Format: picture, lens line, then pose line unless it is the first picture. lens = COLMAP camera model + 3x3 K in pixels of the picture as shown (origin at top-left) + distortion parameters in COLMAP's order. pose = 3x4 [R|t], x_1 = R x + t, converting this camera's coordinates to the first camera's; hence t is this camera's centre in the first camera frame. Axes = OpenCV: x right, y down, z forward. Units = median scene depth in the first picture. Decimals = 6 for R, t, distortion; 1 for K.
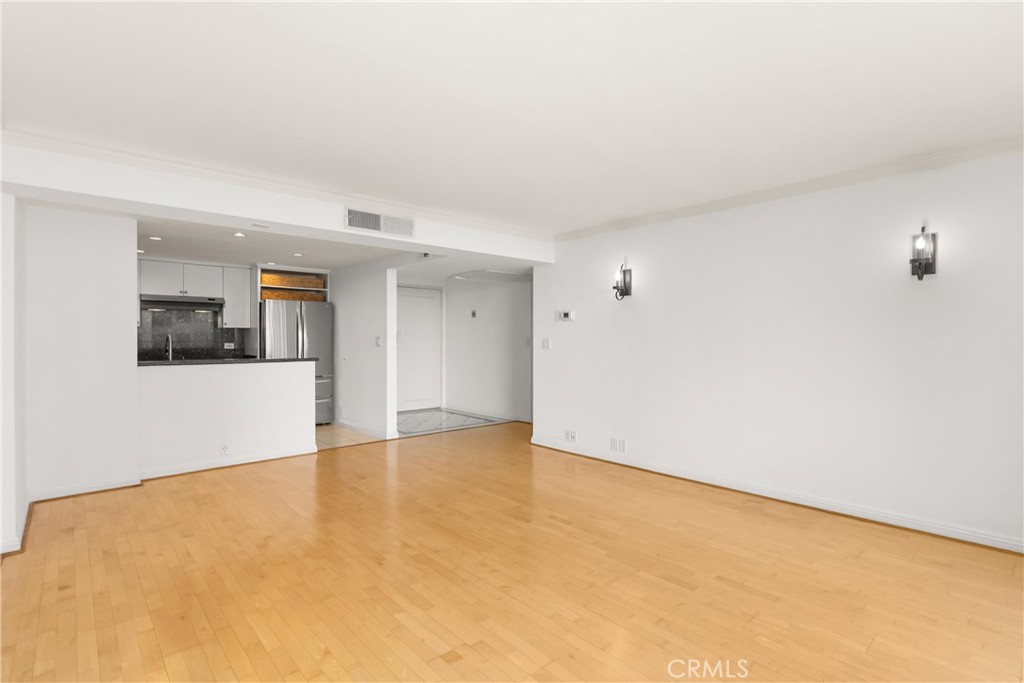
lens RADIAL K [[493.7, 0, 512.0], [0, 493.7, 341.5], [0, 0, 1]] dist [-0.002201, -0.000137]
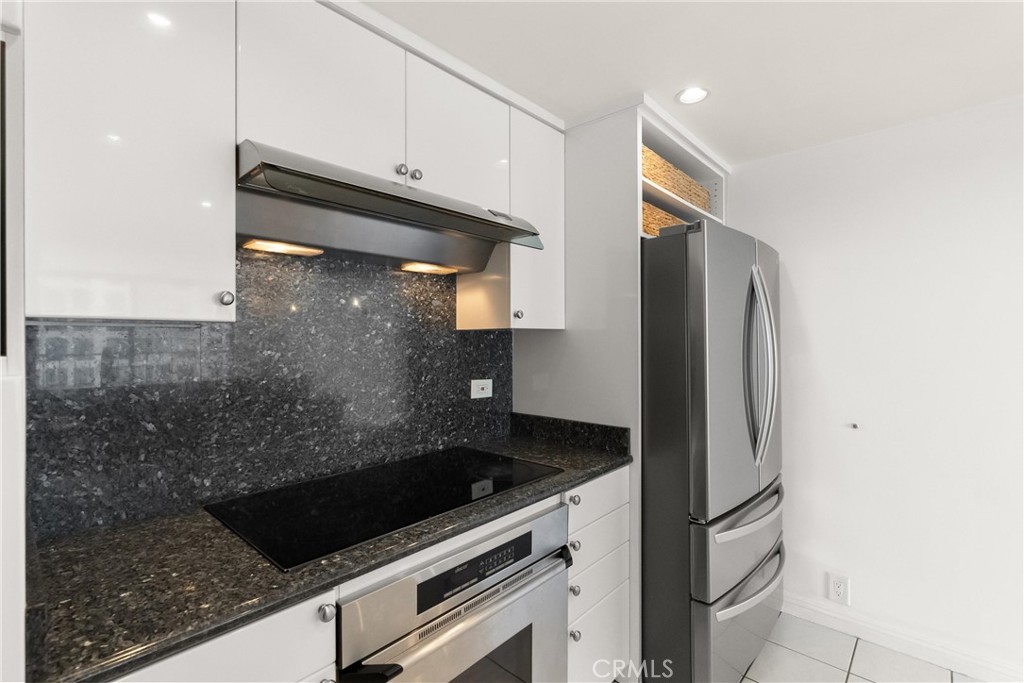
lens RADIAL K [[462.0, 0, 515.4], [0, 462.0, 337.6], [0, 0, 1]] dist [-0.000254, 0.000414]
pose [[0.994560, -0.001045, 0.104161, -1.183729], [0.001138, 0.999999, -0.000830, -0.044179], [-0.104160, 0.000944, 0.994560, 1.454669]]
